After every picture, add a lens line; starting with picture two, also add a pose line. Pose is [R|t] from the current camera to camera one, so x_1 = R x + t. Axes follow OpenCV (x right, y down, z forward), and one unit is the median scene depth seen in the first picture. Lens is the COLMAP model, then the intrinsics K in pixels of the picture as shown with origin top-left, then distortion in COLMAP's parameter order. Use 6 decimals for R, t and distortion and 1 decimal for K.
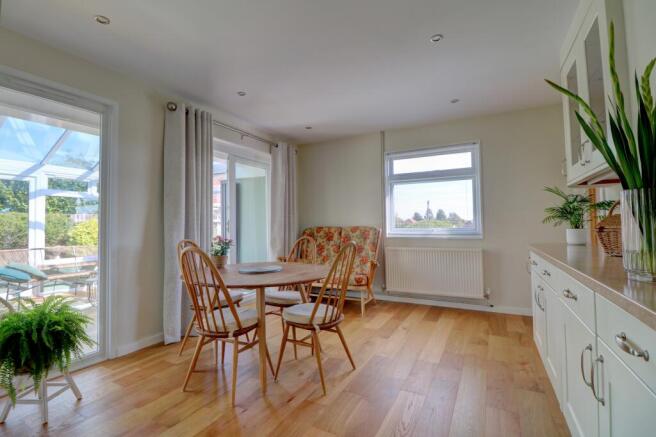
lens RADIAL K [[309.9, 0, 327.6], [0, 309.9, 218.1], [0, 0, 1]] dist [-0.010496, -0.004468]
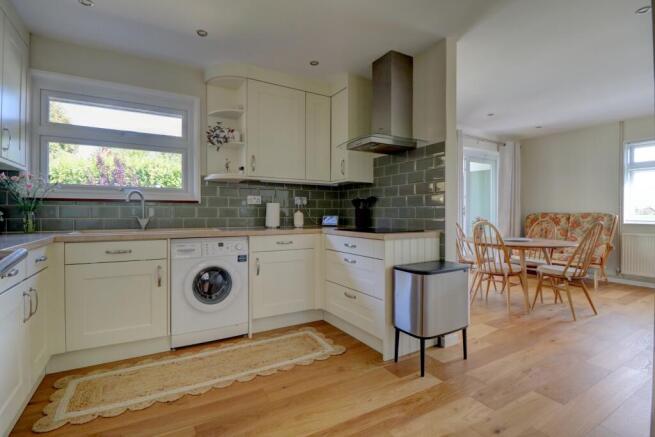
lens RADIAL K [[309.4, 0, 328.2], [0, 309.4, 215.6], [0, 0, 1]] dist [-0.010496, -0.004468]
pose [[0.847455, 0.021338, -0.530439, -0.108587], [-0.000894, 0.999248, 0.038768, -0.004356], [0.530867, -0.032380, 0.846836, -0.399012]]
